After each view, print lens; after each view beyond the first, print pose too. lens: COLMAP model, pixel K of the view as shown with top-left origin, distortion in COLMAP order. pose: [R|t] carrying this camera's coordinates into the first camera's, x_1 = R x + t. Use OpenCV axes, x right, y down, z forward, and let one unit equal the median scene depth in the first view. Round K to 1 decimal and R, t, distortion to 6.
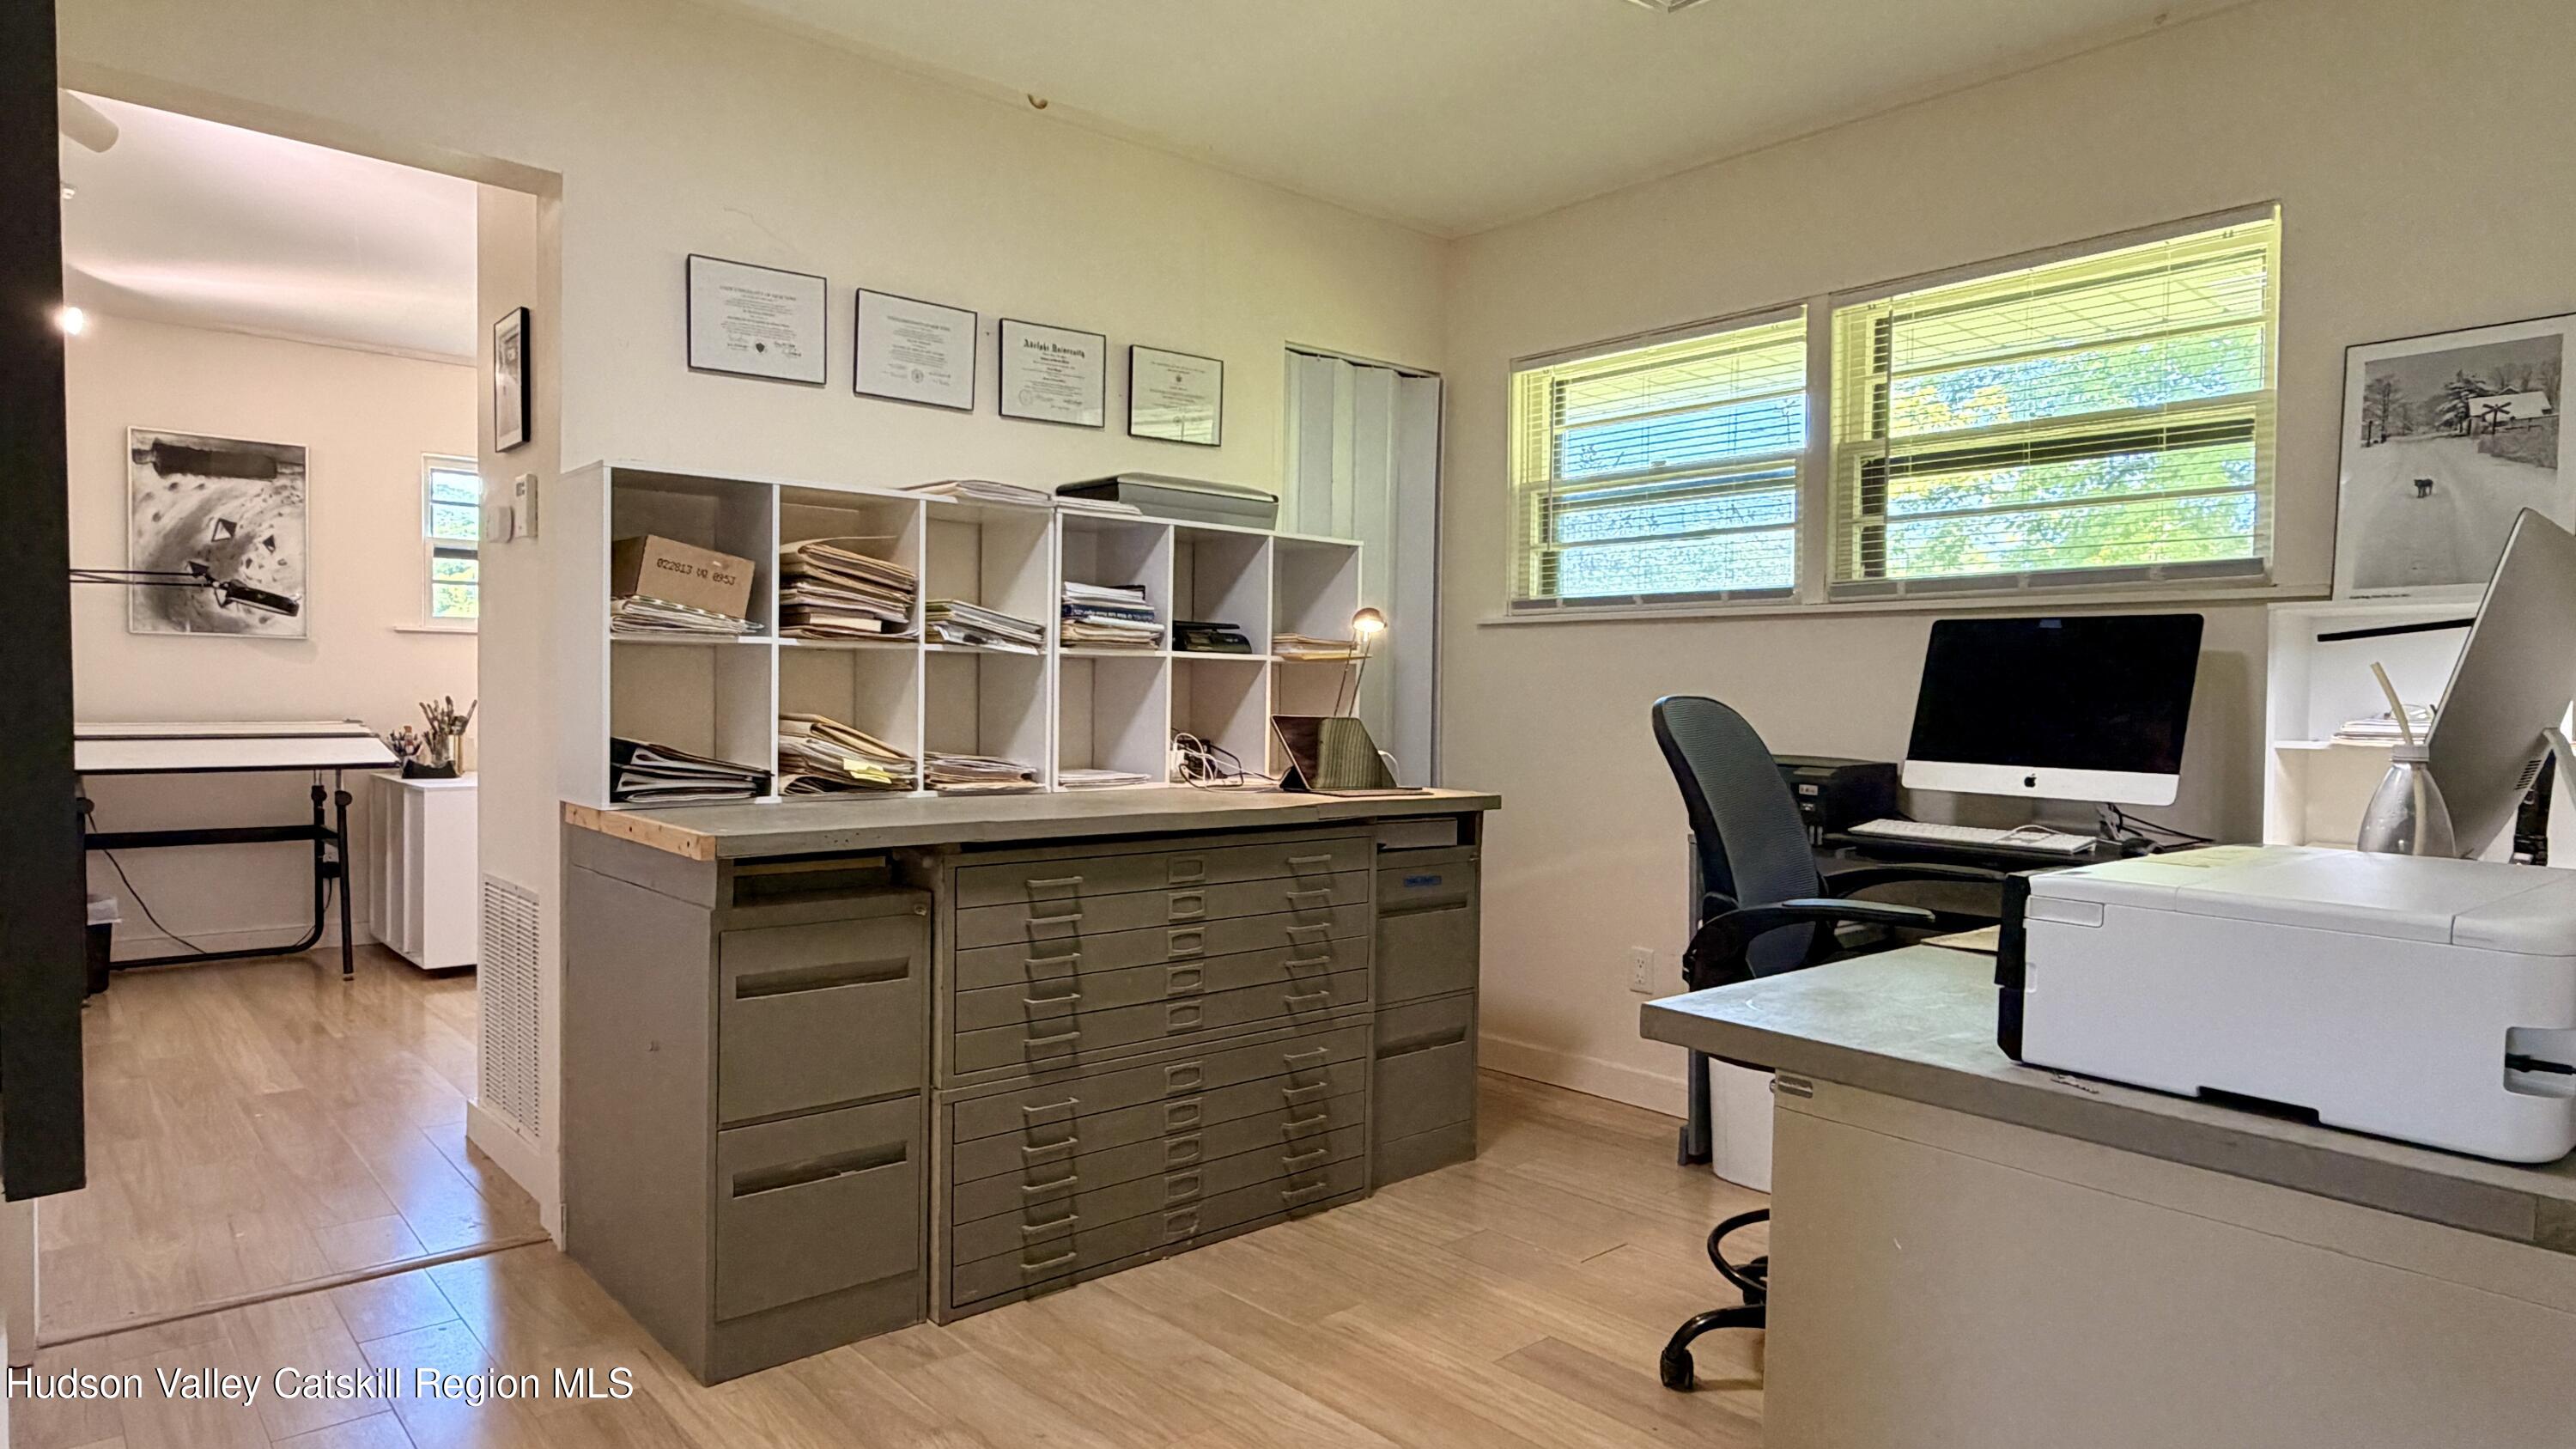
lens RADIAL K [[1479.5, 0, 1297.9], [0, 1479.5, 725.4], [0, 0, 1]] dist [0.003993, 0.002623]
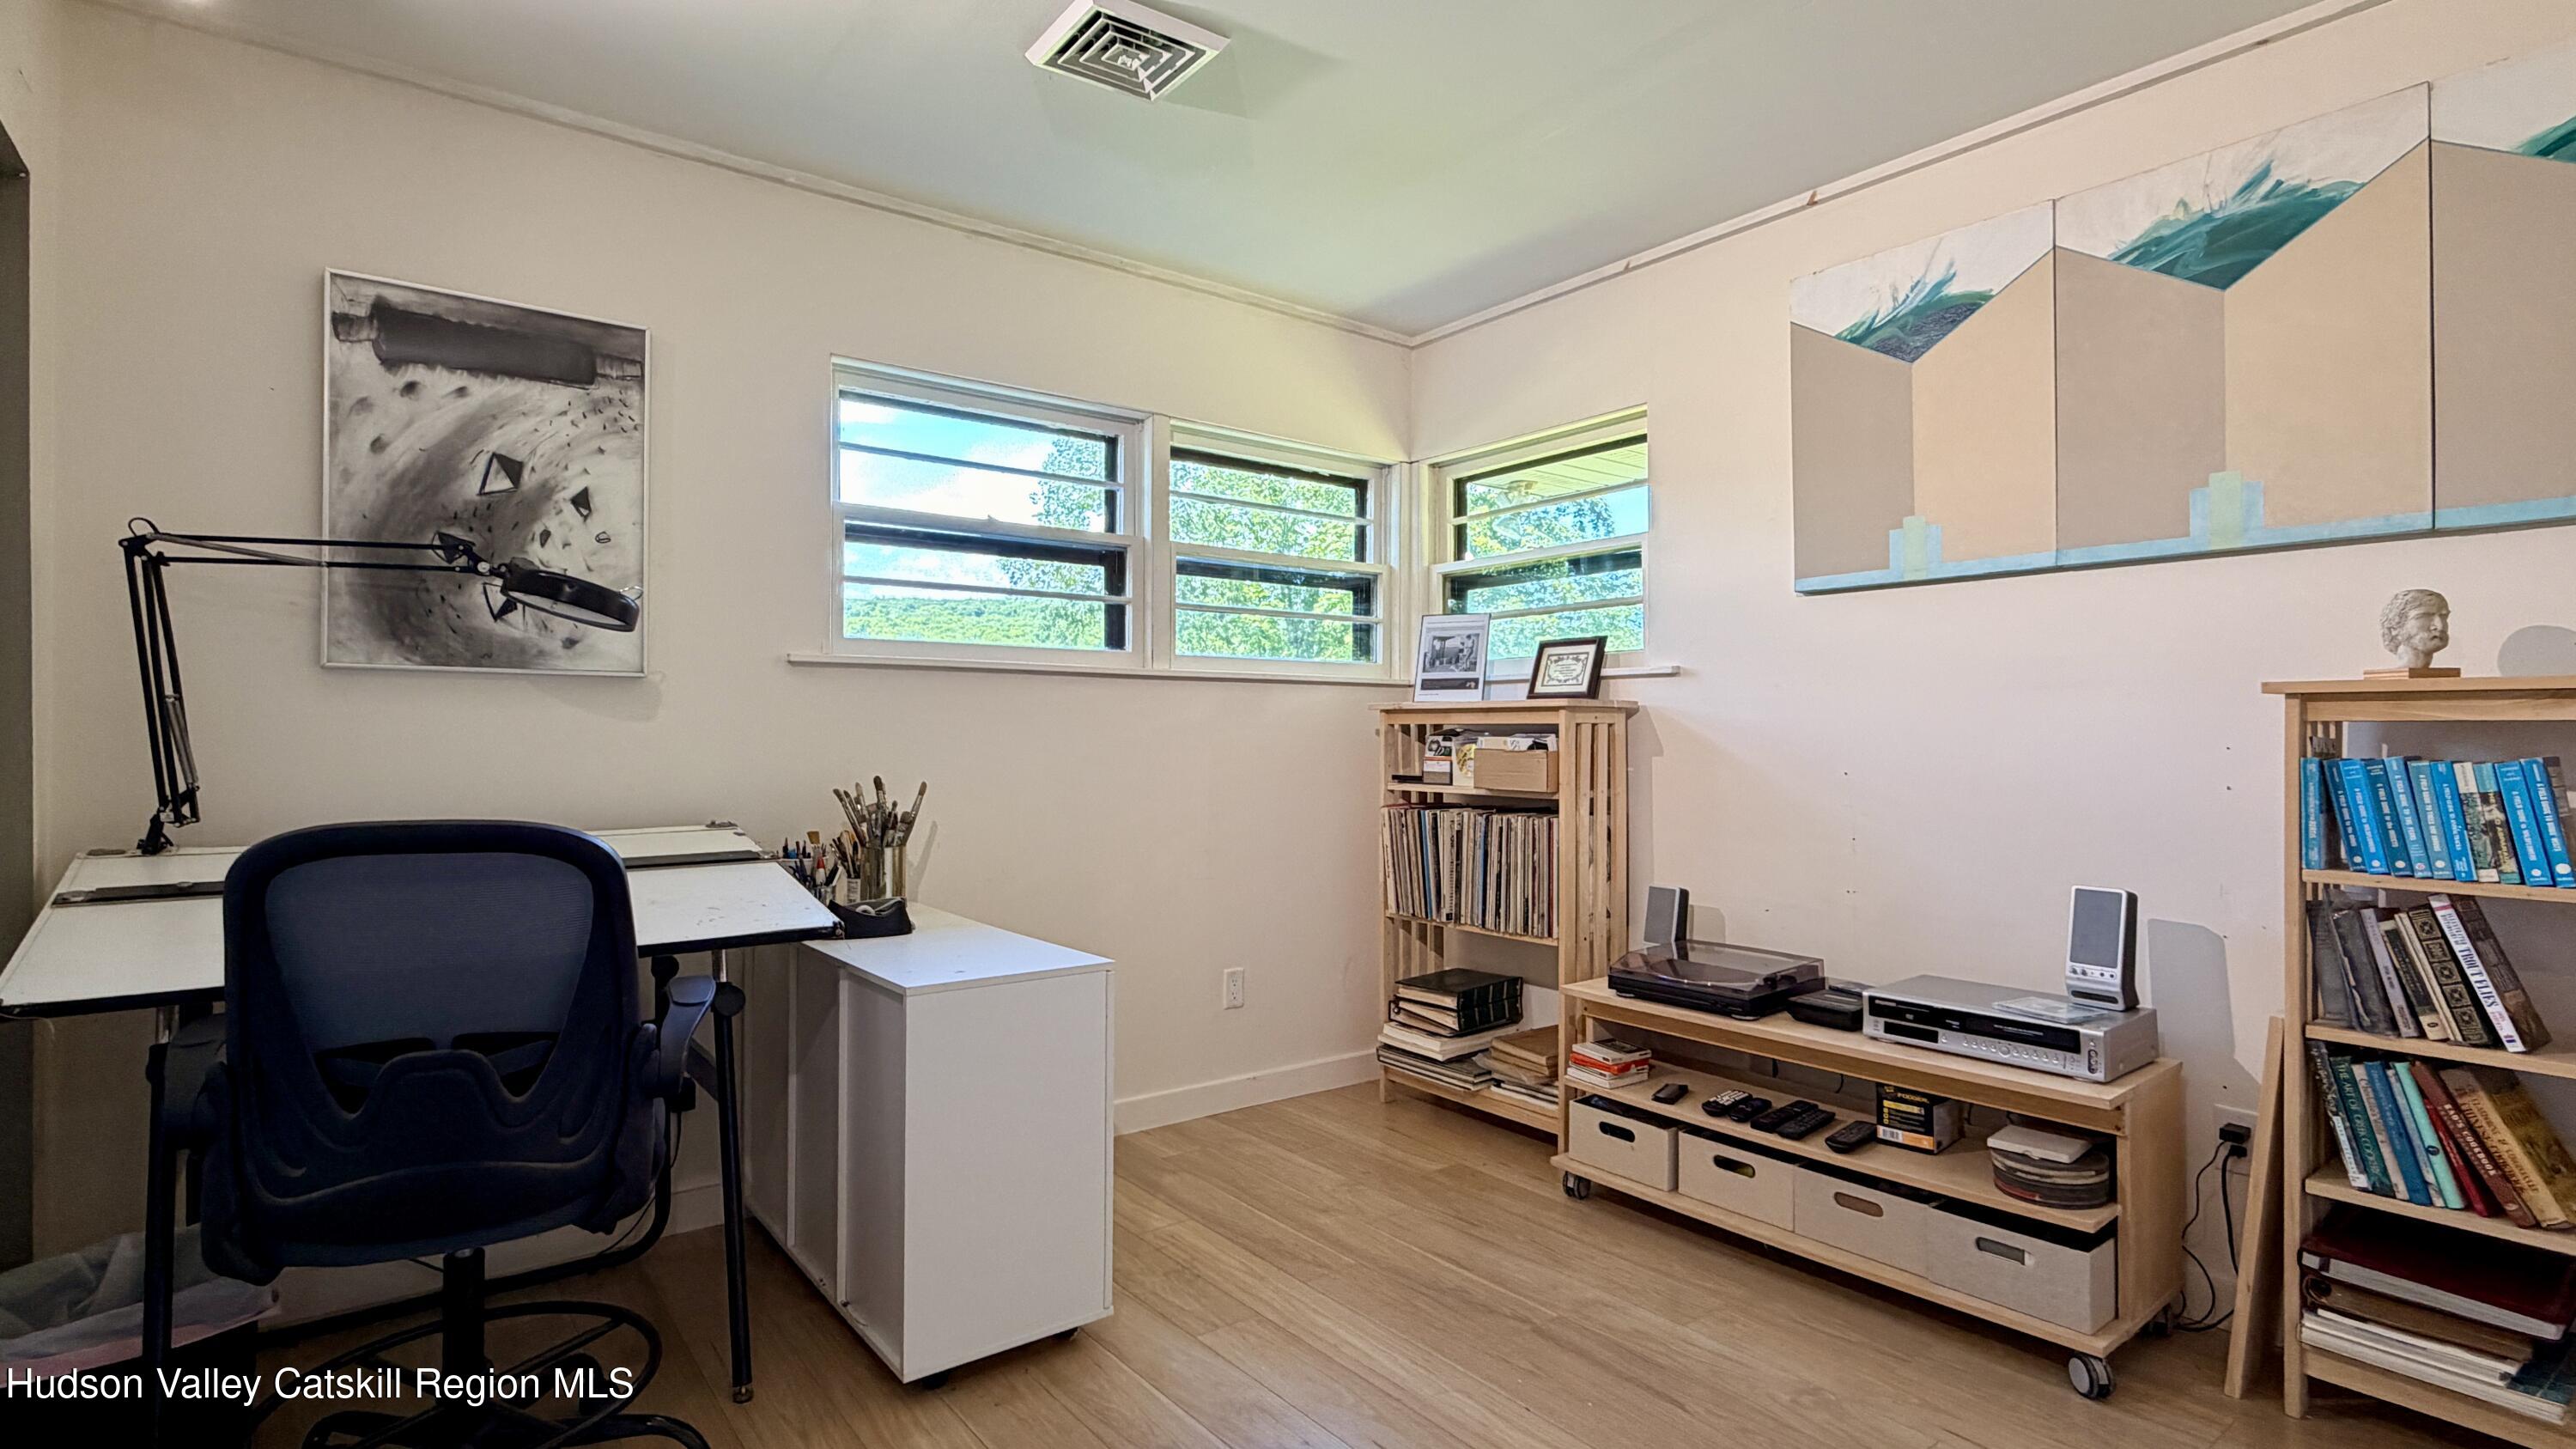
lens RADIAL K [[1214.6, 0, 1292.1], [0, 1214.6, 723.9], [0, 0, 1]] dist [0.005259, 0.000669]
pose [[0.998514, -0.004084, -0.054336, -0.415574], [0.003005, 0.999797, -0.019927, -0.031960], [0.054407, 0.019734, 0.998324, 0.578725]]
